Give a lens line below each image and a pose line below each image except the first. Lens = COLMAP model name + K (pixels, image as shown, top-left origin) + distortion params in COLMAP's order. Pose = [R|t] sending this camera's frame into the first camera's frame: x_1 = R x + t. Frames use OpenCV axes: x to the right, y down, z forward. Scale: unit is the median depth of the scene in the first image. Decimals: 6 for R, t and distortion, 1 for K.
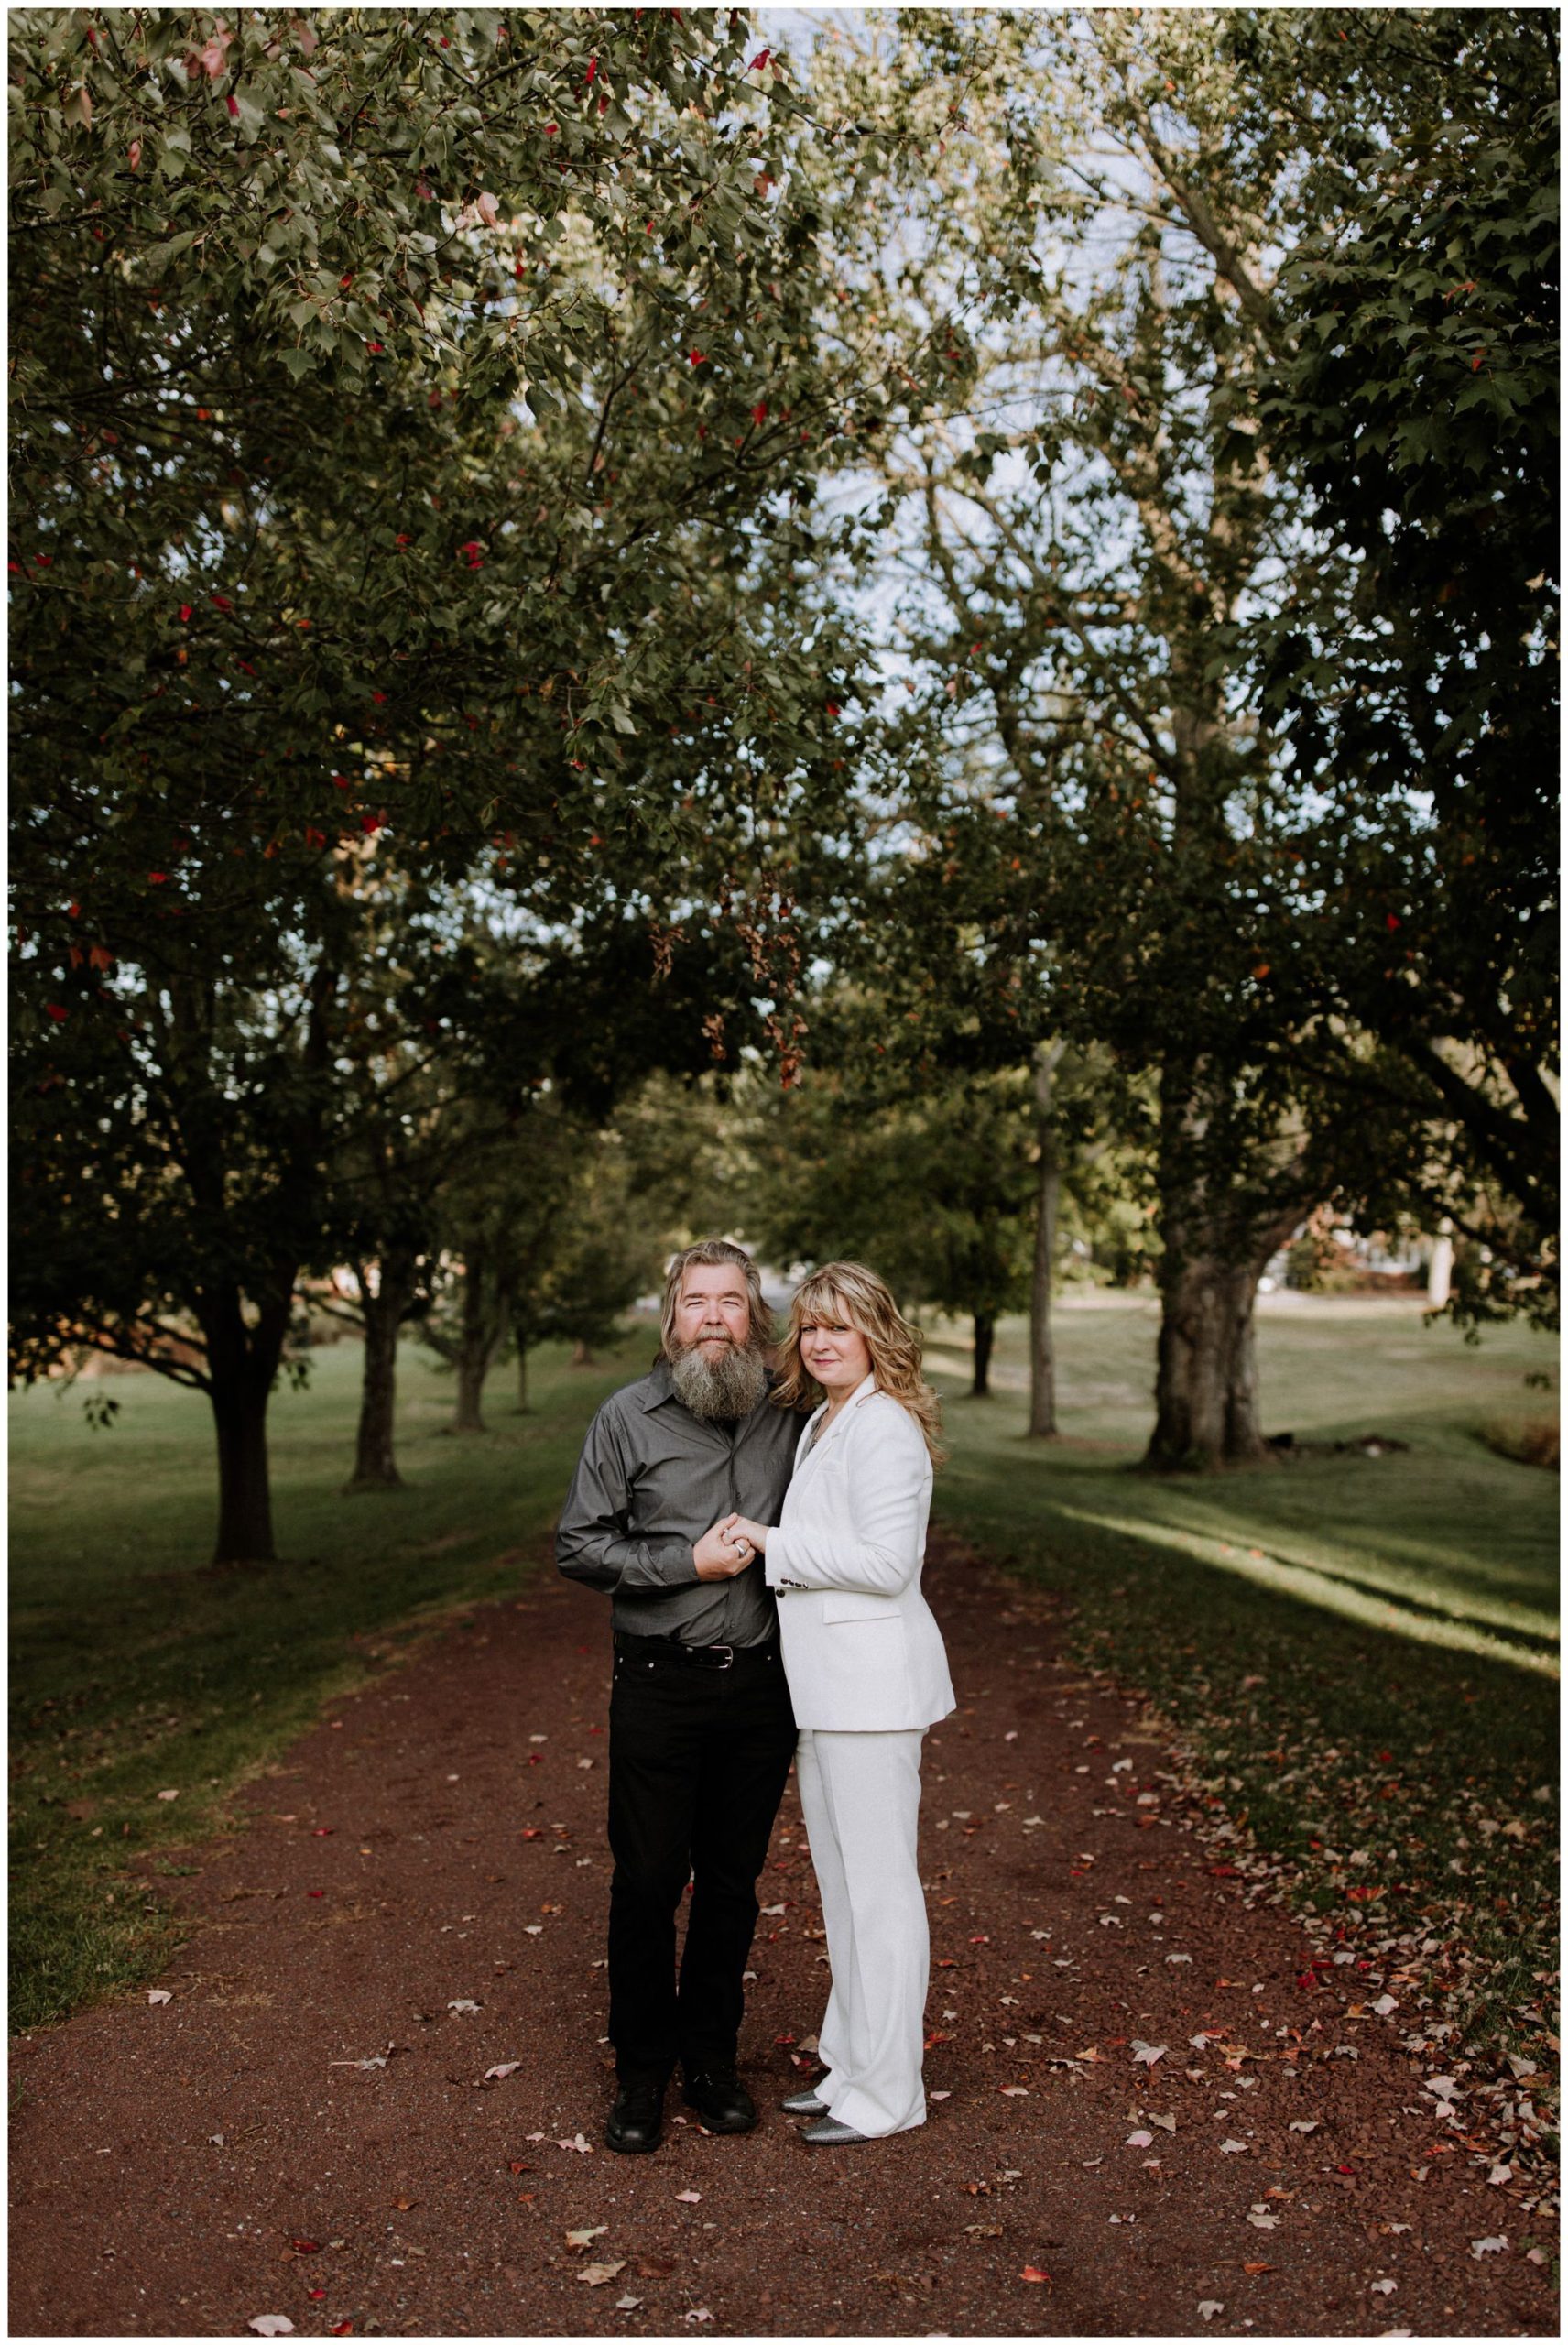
lens RADIAL K [[2198.9, 0, 784.0], [0, 2198.9, 1172.5], [0, 0, 1]] dist [0.002210, -0.008690]
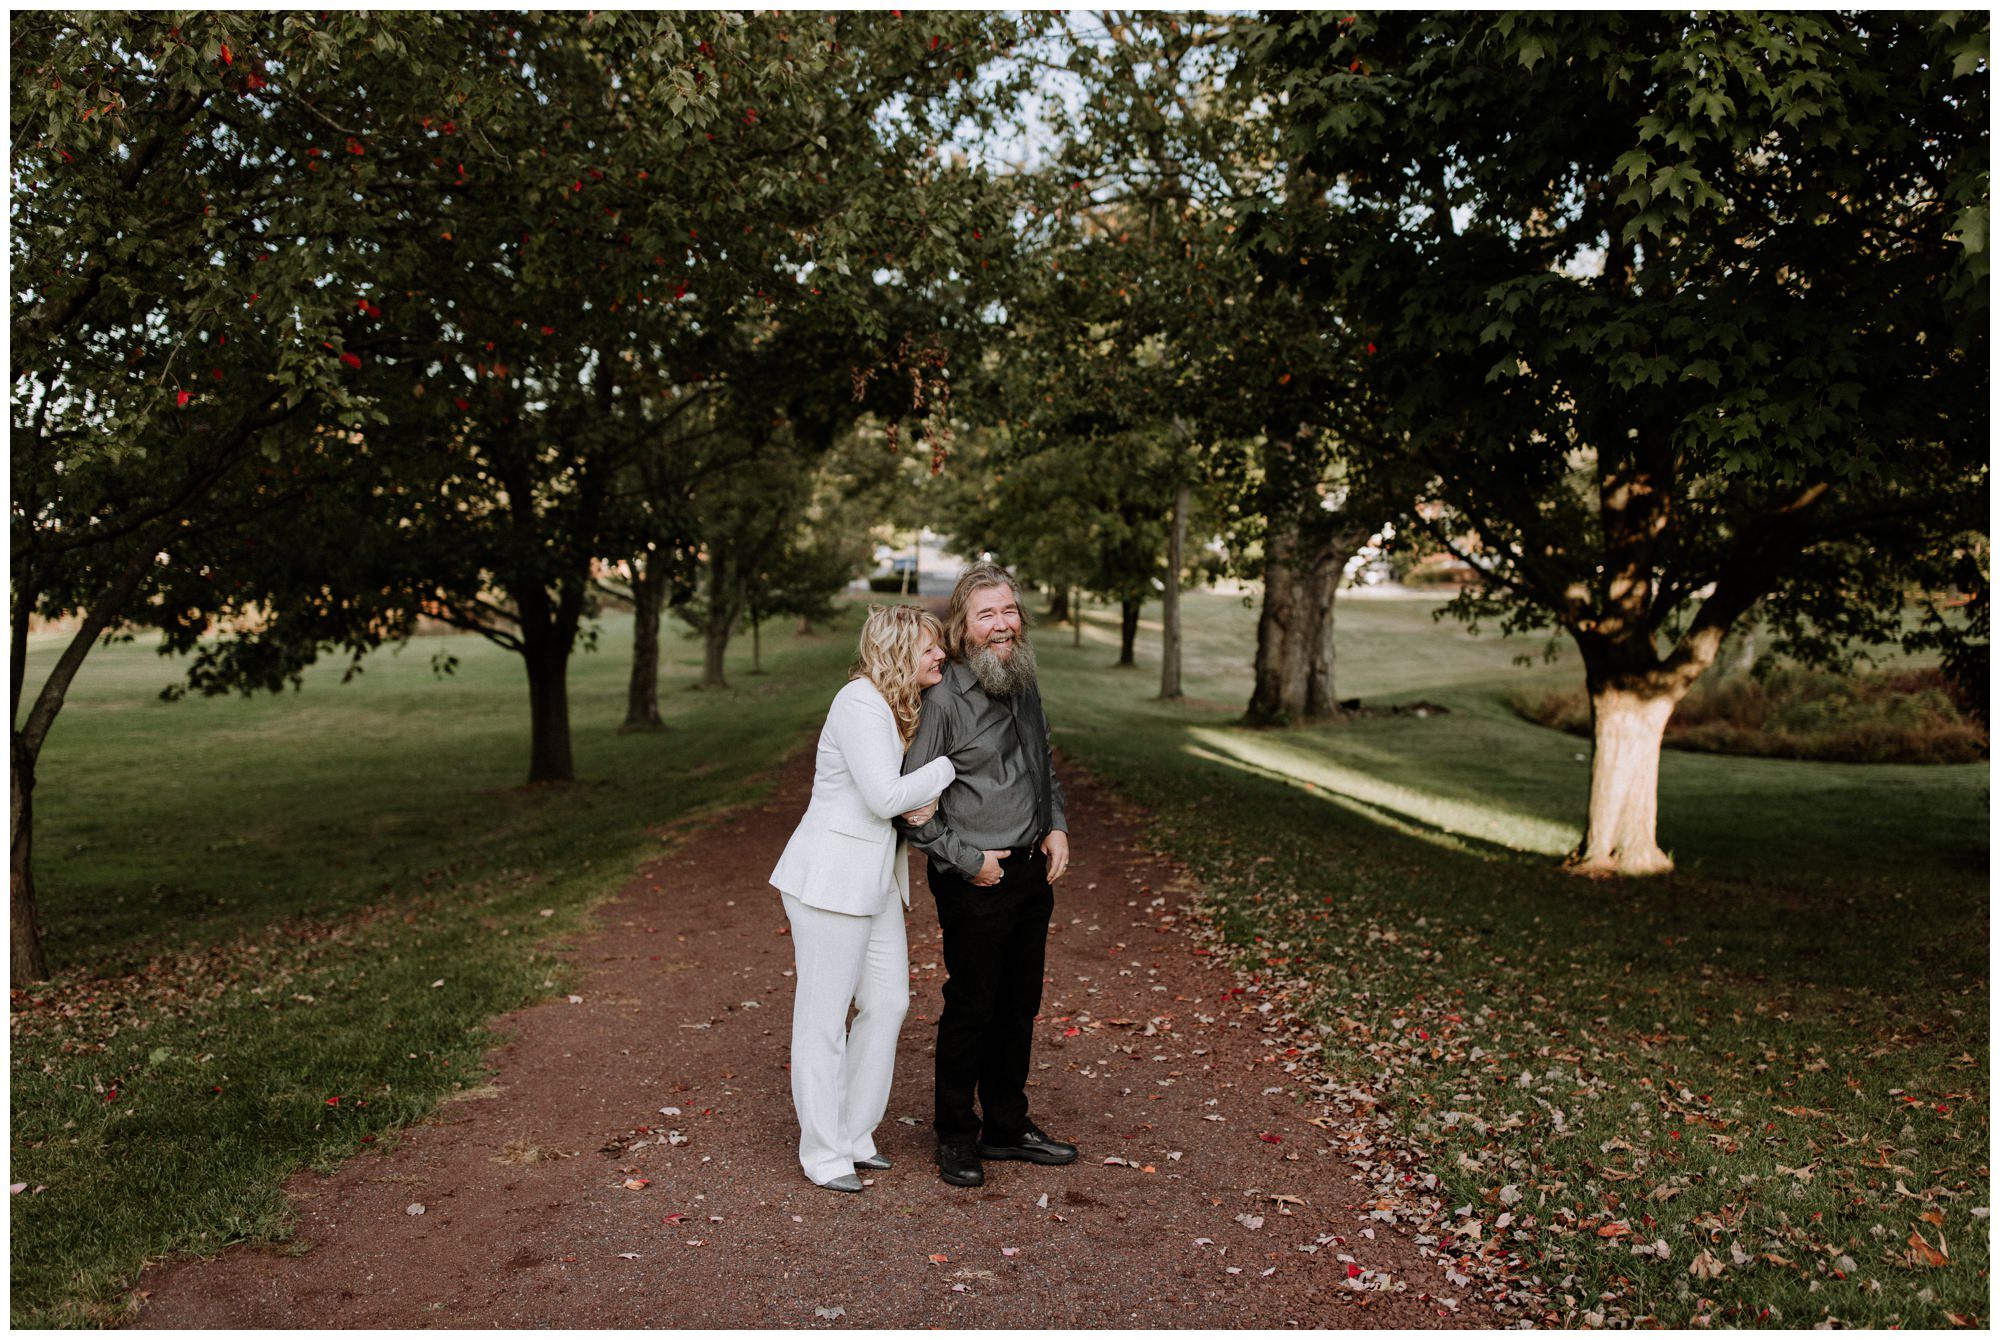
lens RADIAL K [[1875.5, 0, 1000.0], [0, 1875.5, 670.0], [0, 0, 1]] dist [0.002210, -0.008690]
pose [[0.999766, 0.016378, 0.014143, 0.007169], [-0.017770, 0.994346, 0.104687, -0.012297], [-0.012348, -0.104914, 0.994405, -0.115909]]
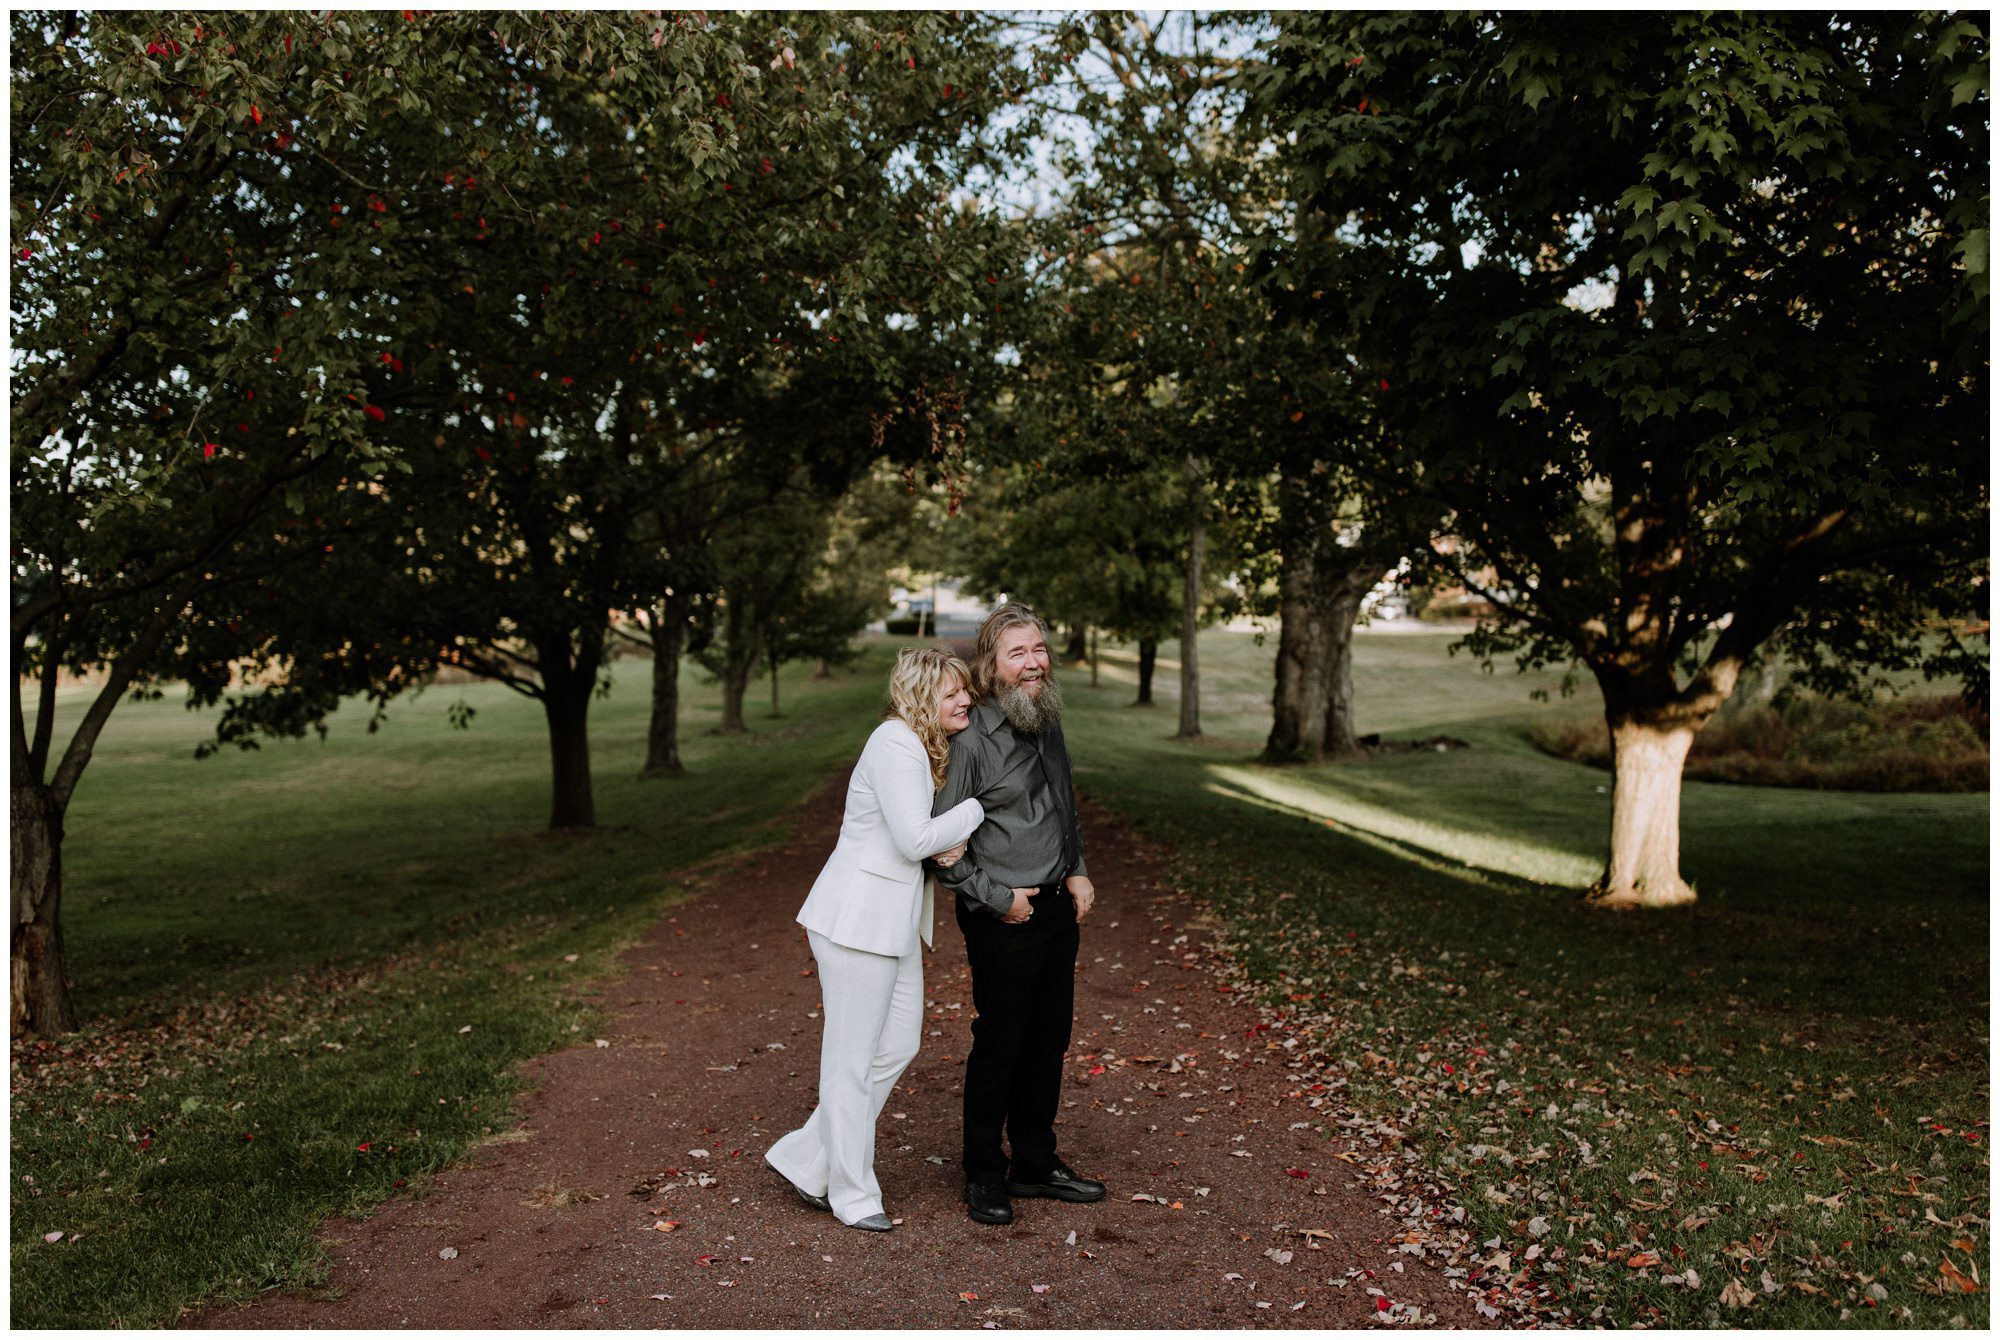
lens RADIAL K [[1875.5, 0, 1000.0], [0, 1875.5, 670.0], [0, 0, 1]] dist [0.002210, -0.008690]
pose [[0.999985, 0.002604, 0.004718, 0.006604], [-0.002988, 0.996530, 0.083175, -0.012366], [-0.004485, -0.083188, 0.996524, -0.118304]]
